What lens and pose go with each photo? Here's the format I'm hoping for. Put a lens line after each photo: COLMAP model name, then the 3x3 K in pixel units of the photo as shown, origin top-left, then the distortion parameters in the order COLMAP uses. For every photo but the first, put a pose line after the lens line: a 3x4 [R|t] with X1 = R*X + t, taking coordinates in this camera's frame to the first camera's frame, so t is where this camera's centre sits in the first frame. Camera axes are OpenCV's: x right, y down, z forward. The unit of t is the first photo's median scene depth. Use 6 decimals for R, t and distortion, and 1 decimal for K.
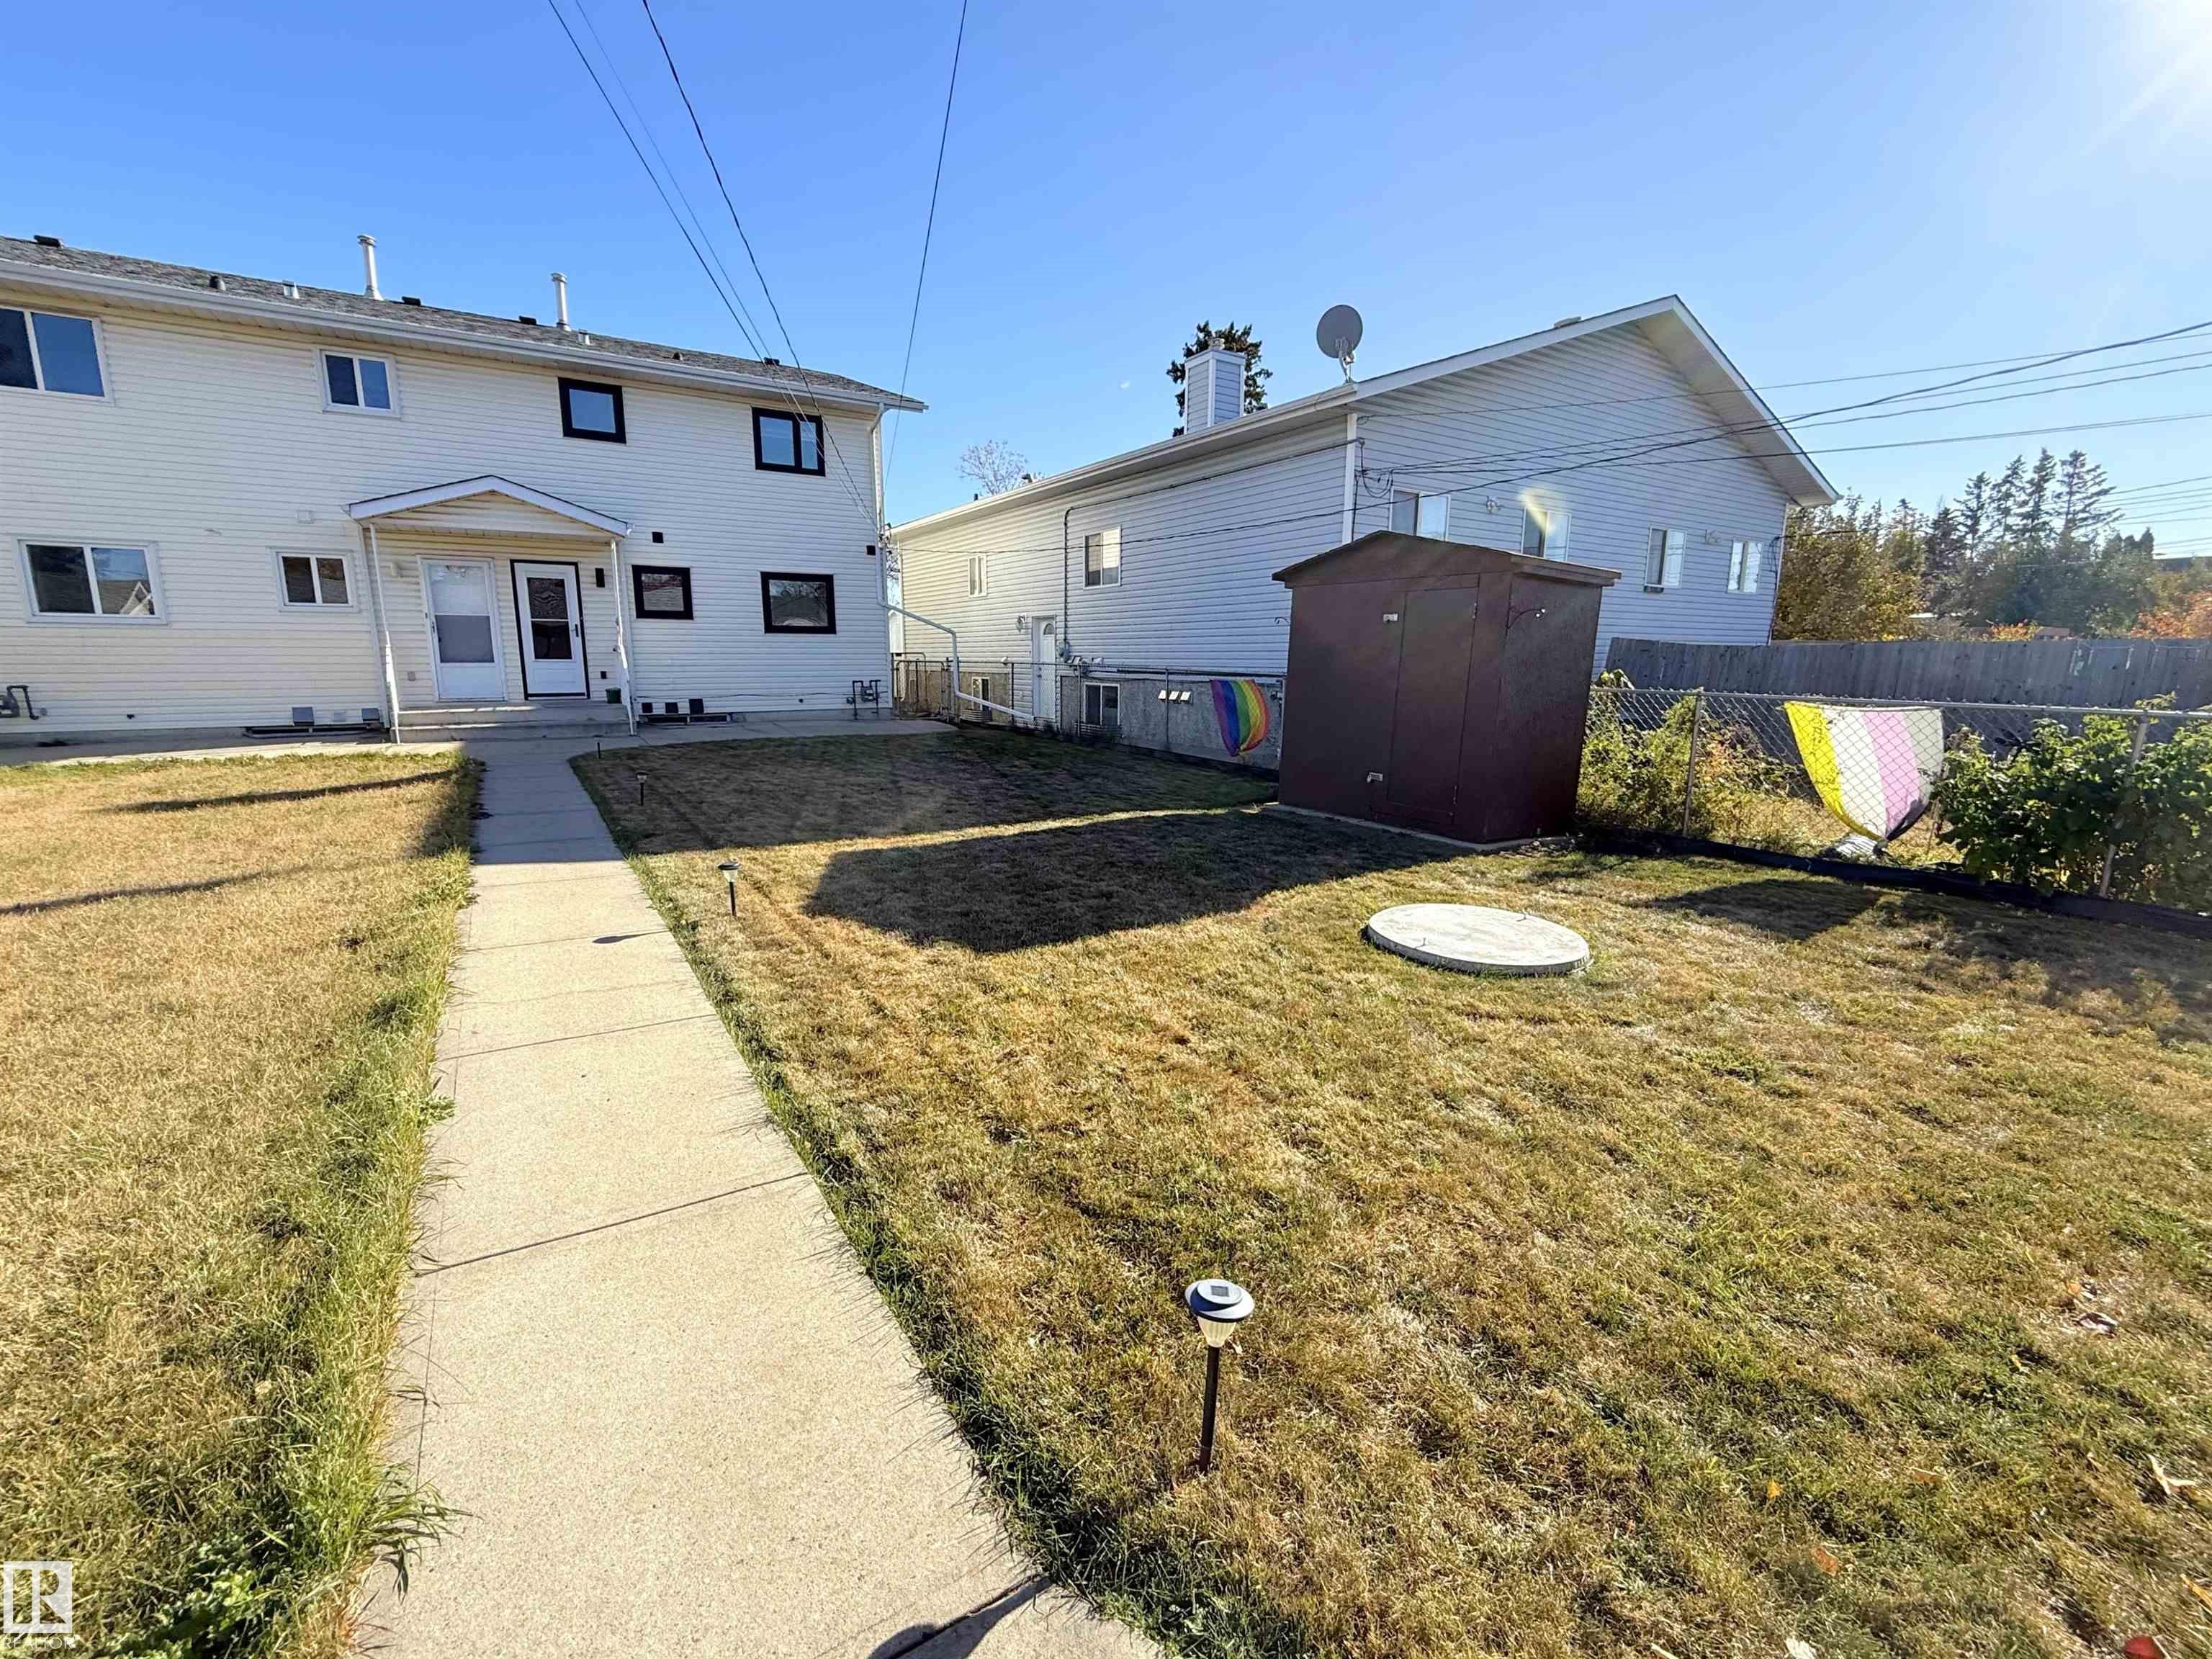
lens RADIAL K [[942.2, 0, 1106.0], [0, 942.2, 829.5], [0, 0, 1]] dist [-0.000062, 0.000140]
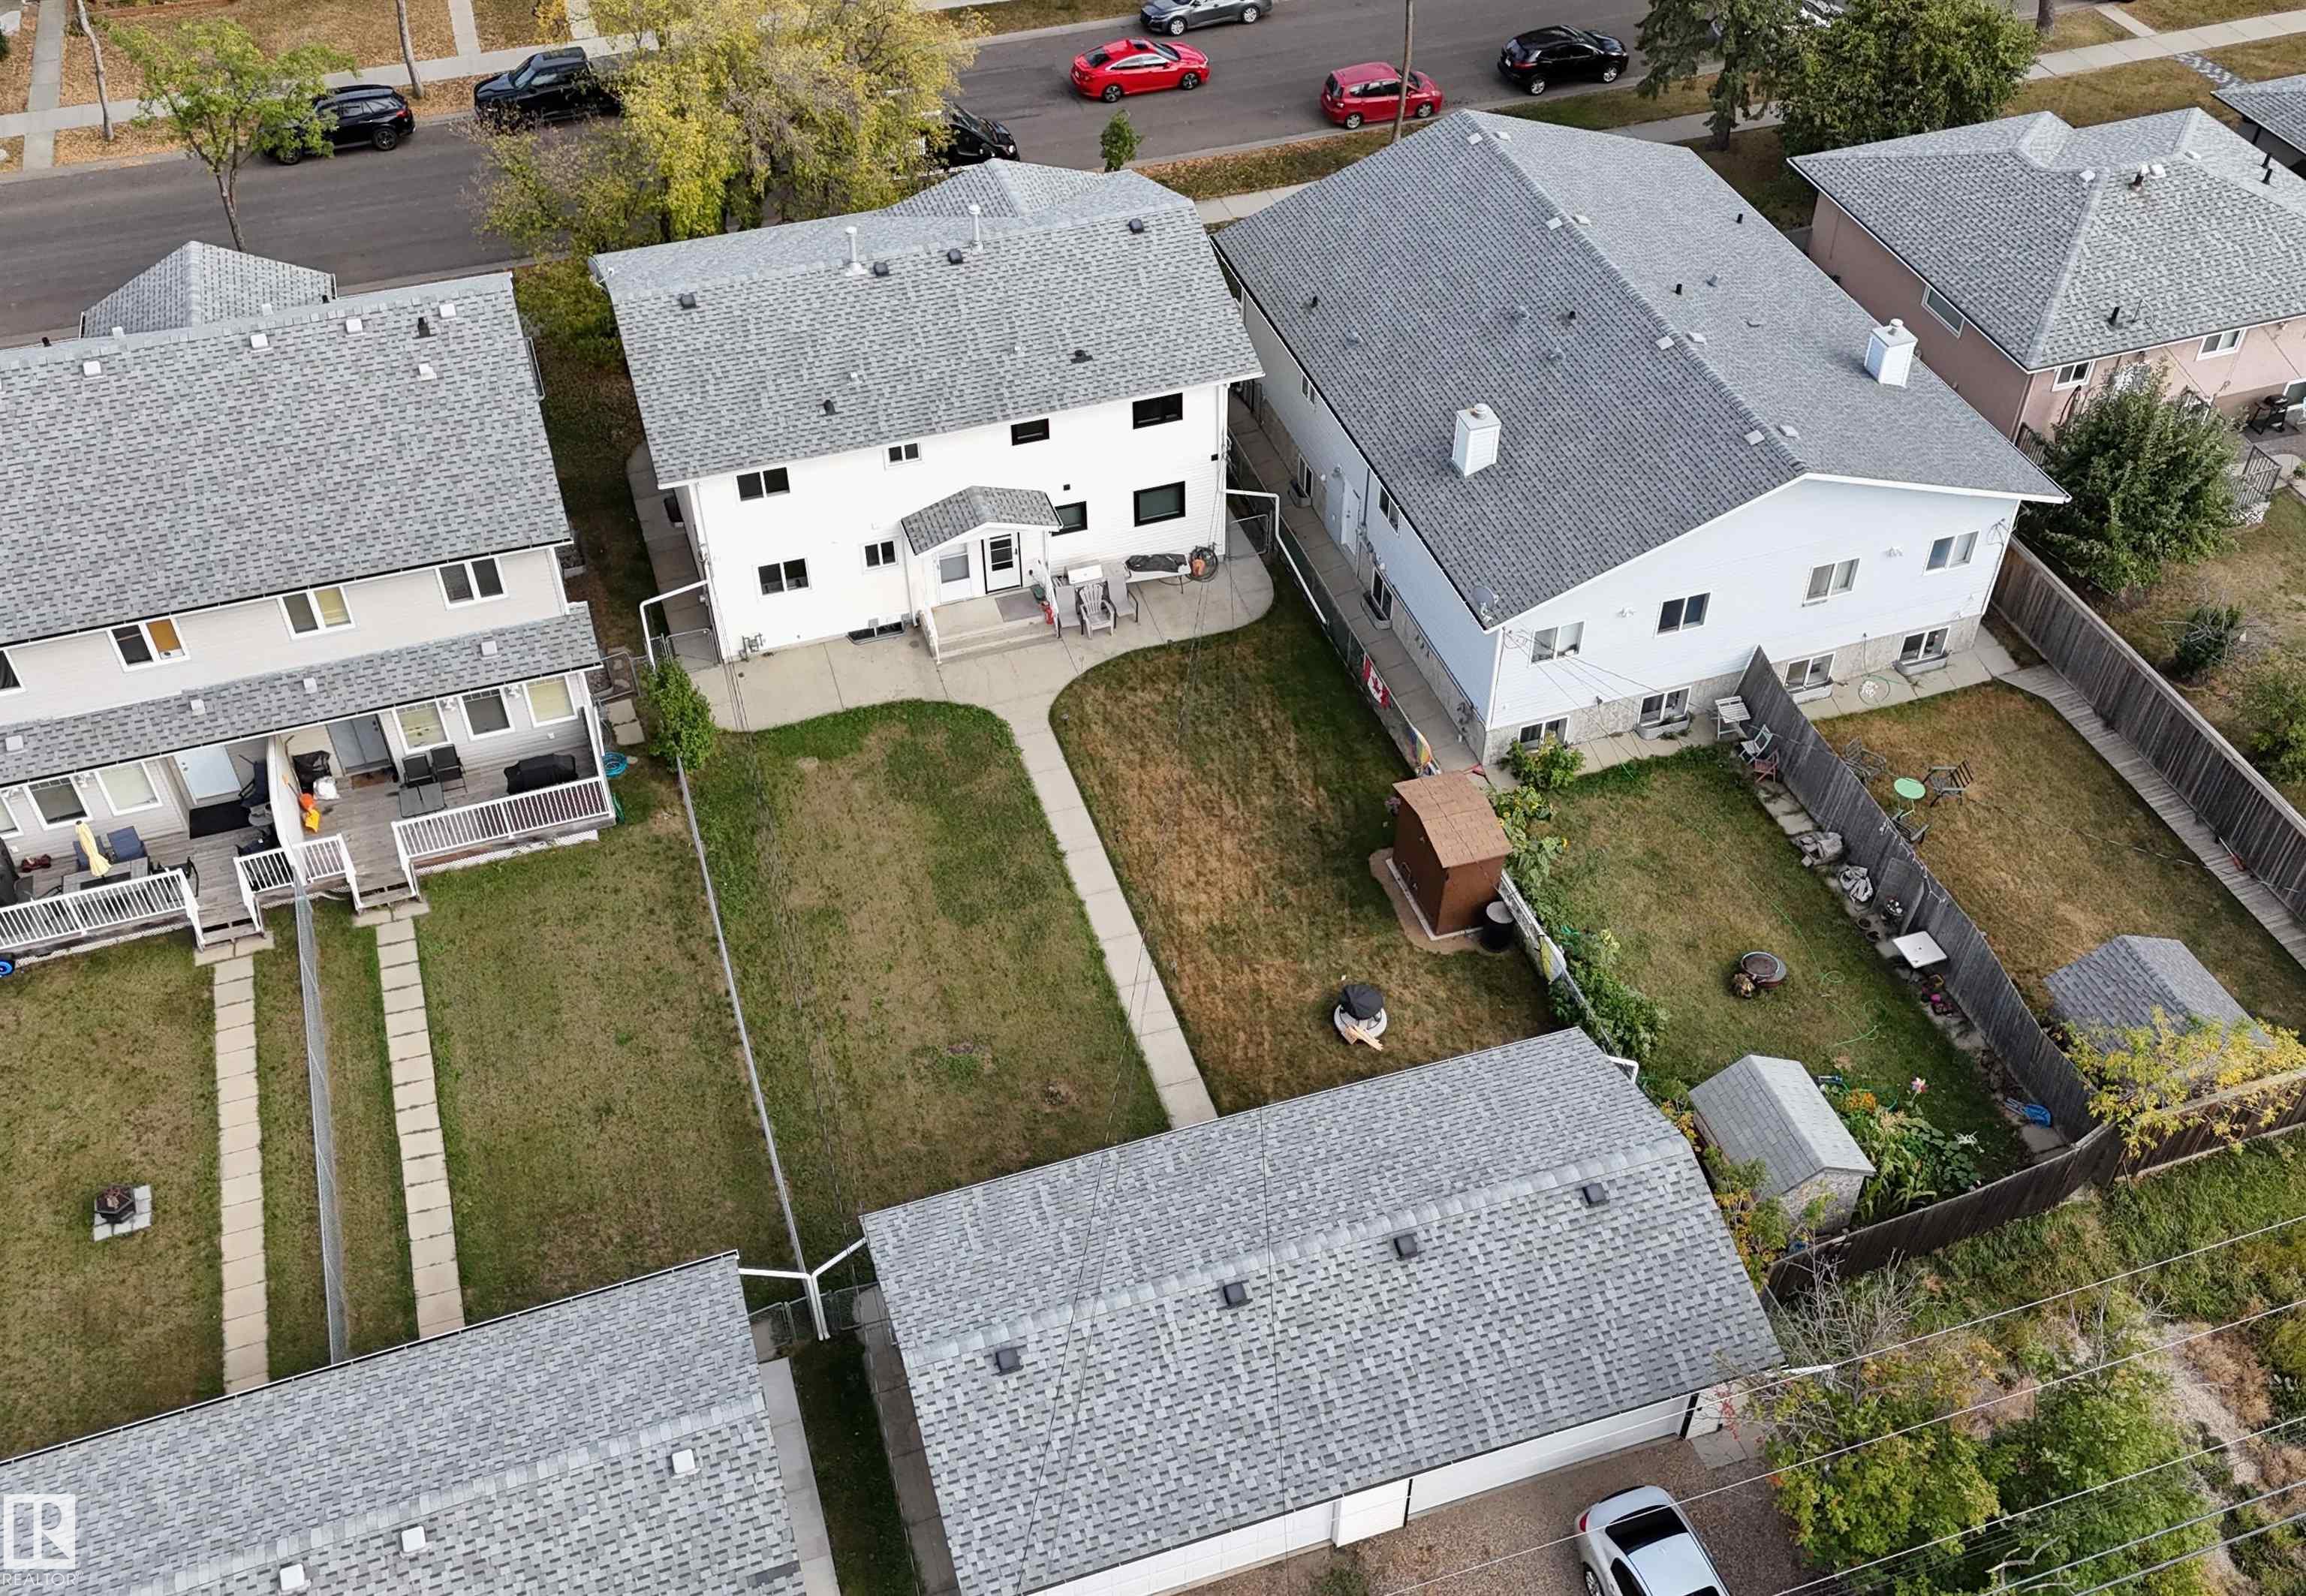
lens RADIAL K [[2218.6, 0, 1159.9], [0, 2218.6, 791.1], [0, 0, 1]] dist [0.133157, -0.327839]
pose [[0.969916, 0.157299, -0.185796, 0.360142], [-0.030932, 0.836654, 0.546857, -1.813984], [0.241467, -0.524659, 0.816350, -1.984002]]
